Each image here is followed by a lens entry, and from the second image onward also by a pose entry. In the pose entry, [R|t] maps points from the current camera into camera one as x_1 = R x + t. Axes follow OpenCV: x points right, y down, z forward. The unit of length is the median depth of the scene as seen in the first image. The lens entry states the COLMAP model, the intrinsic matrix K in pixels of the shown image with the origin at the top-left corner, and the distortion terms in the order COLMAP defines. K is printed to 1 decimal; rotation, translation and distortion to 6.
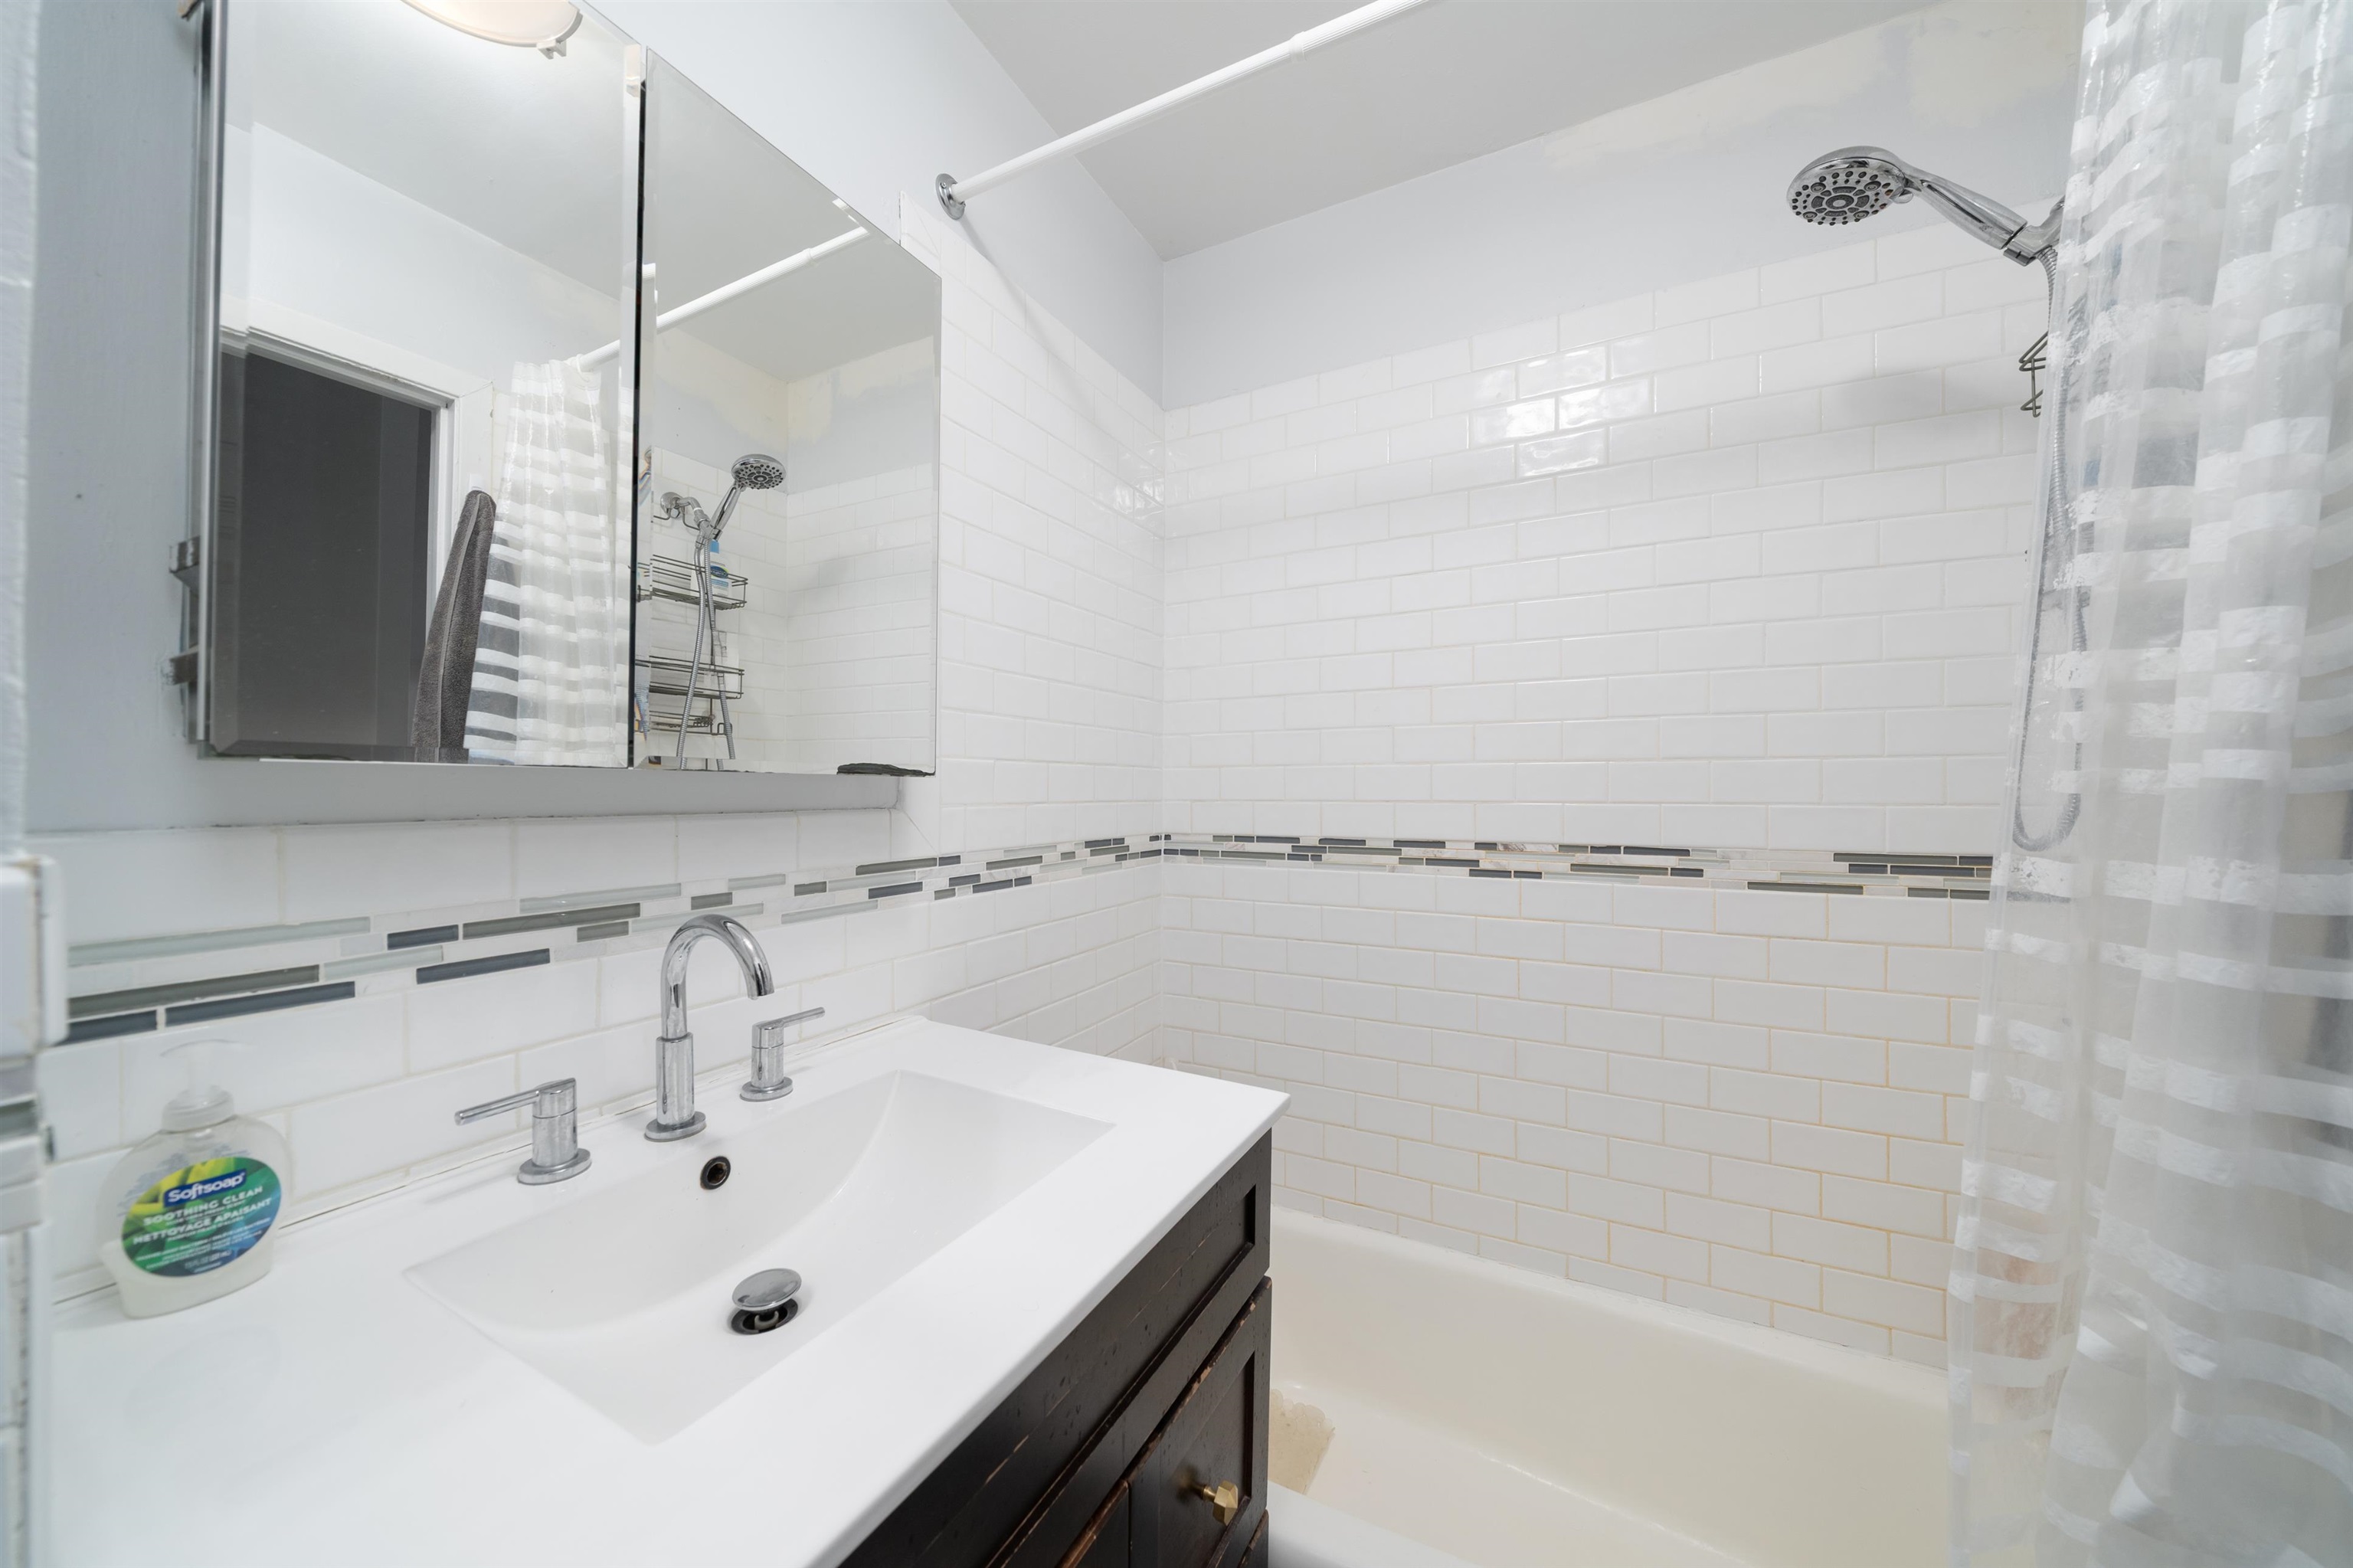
lens RADIAL K [[821.2, 0, 1176.5], [0, 821.2, 784.0], [0, 0, 1]] dist [-0.001762, -0.000190]
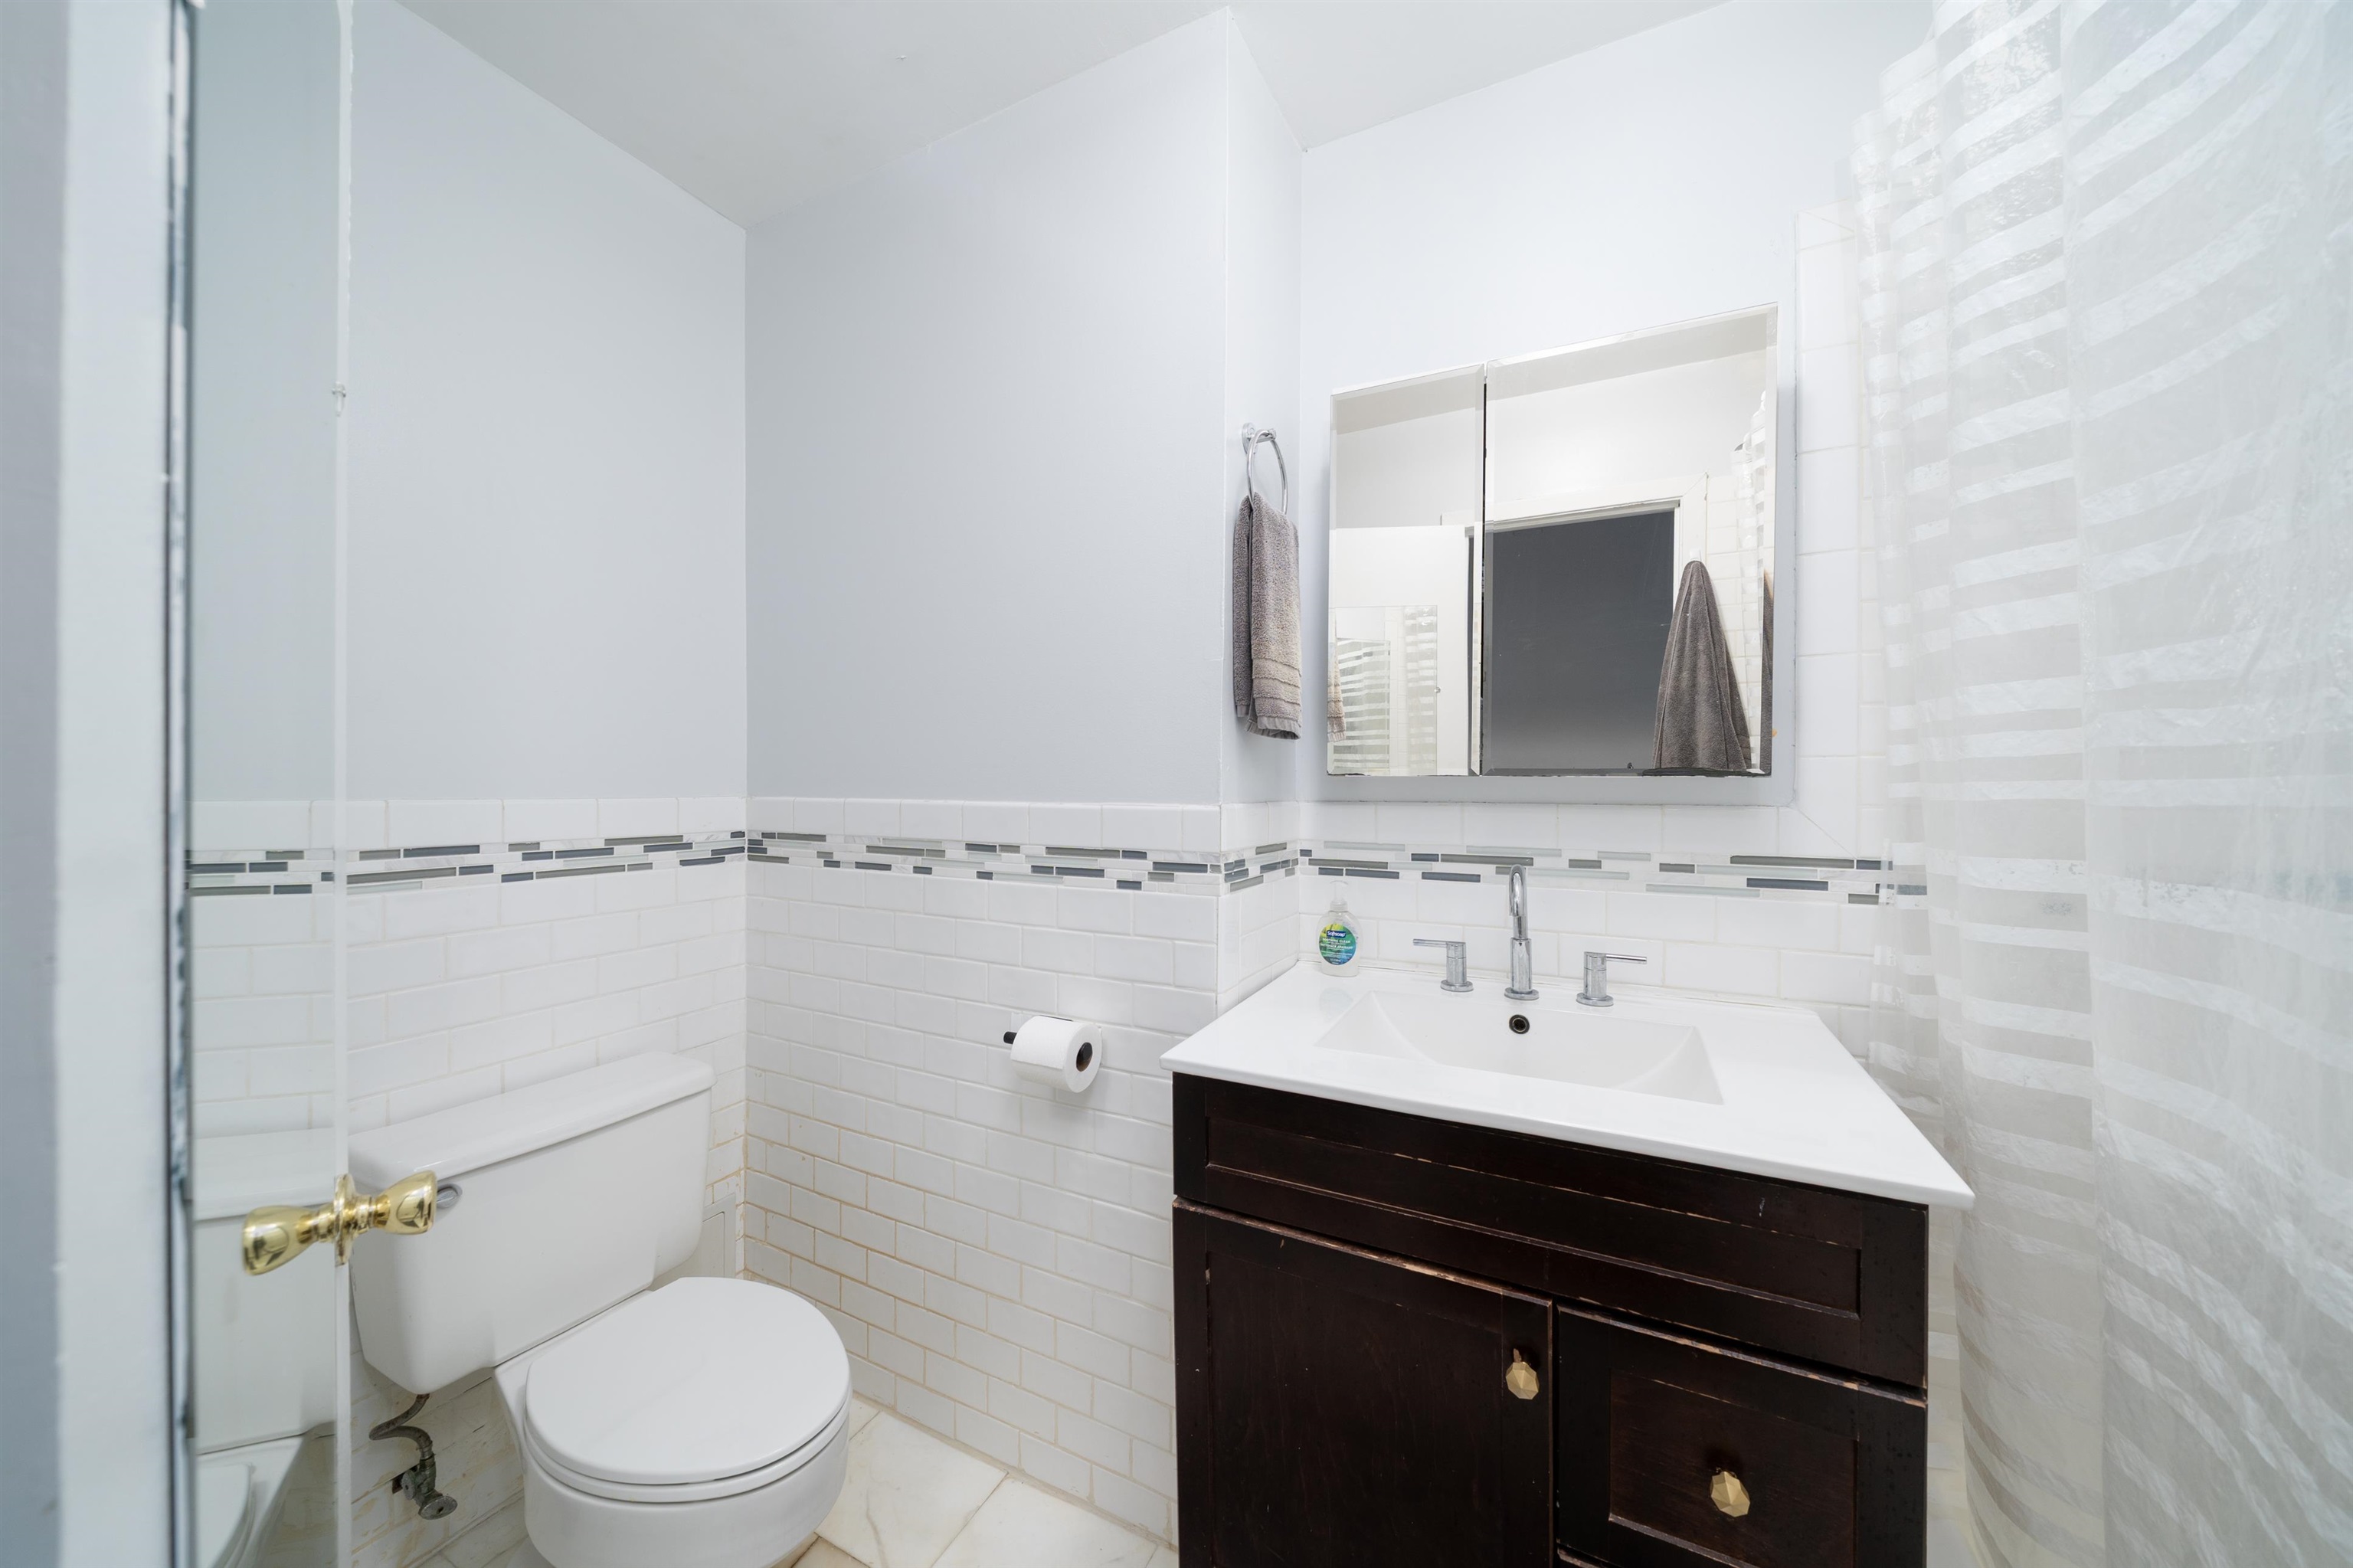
lens RADIAL K [[821.2, 0, 1176.5], [0, 821.2, 784.0], [0, 0, 1]] dist [-0.001762, -0.000190]
pose [[0.013349, 0.007895, -0.999880, 0.963943], [0.007315, 0.999941, 0.007994, -0.019096], [0.999884, -0.007421, 0.013291, 0.275882]]
